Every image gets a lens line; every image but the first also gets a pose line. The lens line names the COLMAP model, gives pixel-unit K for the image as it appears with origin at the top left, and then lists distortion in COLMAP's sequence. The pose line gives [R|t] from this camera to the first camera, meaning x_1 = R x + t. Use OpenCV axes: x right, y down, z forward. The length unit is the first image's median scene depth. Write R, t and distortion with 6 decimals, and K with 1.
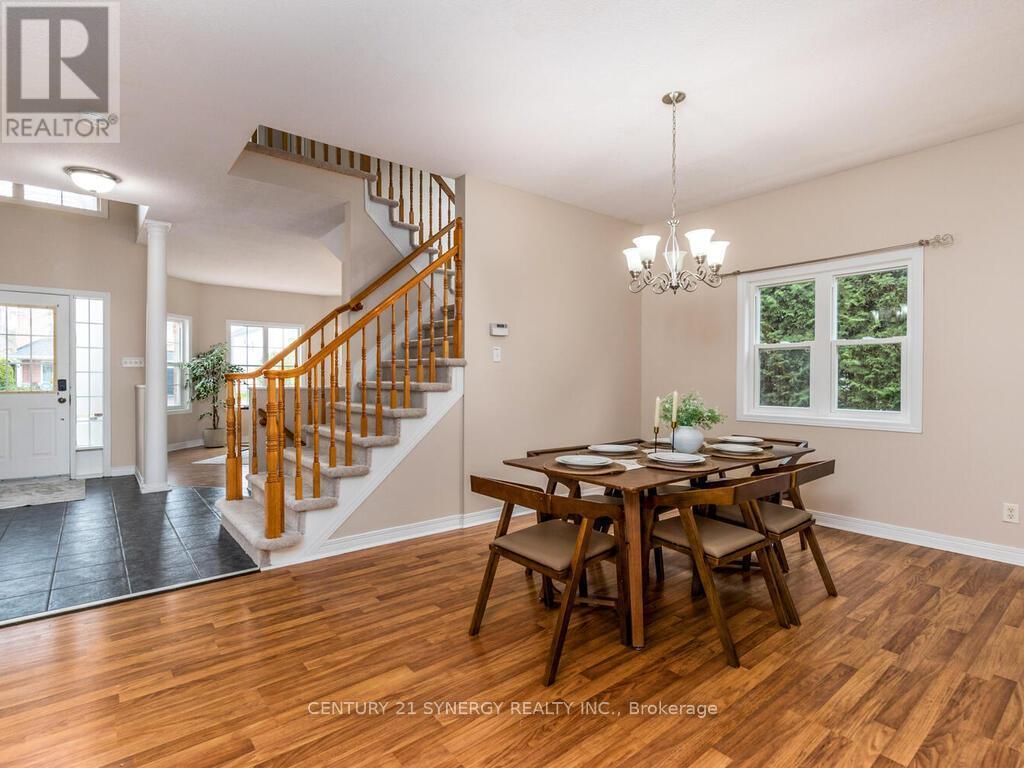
lens RADIAL K [[504.8, 0, 531.1], [0, 504.8, 374.2], [0, 0, 1]] dist [0.001119, 0.000165]
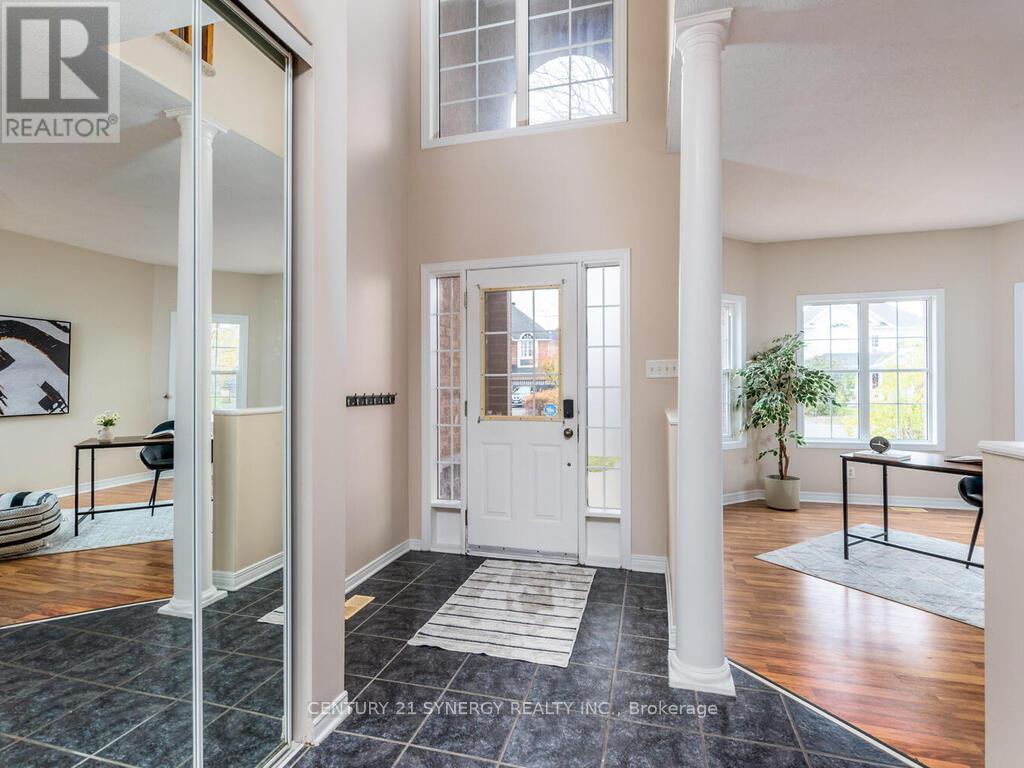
lens RADIAL K [[504.8, 0, 514.5], [0, 504.8, 383.5], [0, 0, 1]] dist [0.001119, 0.000165]
pose [[0.551180, -0.007810, -0.834350, -0.341242], [0.010935, 0.999938, -0.002136, -0.006659], [0.834315, -0.007946, 0.551231, 0.460199]]
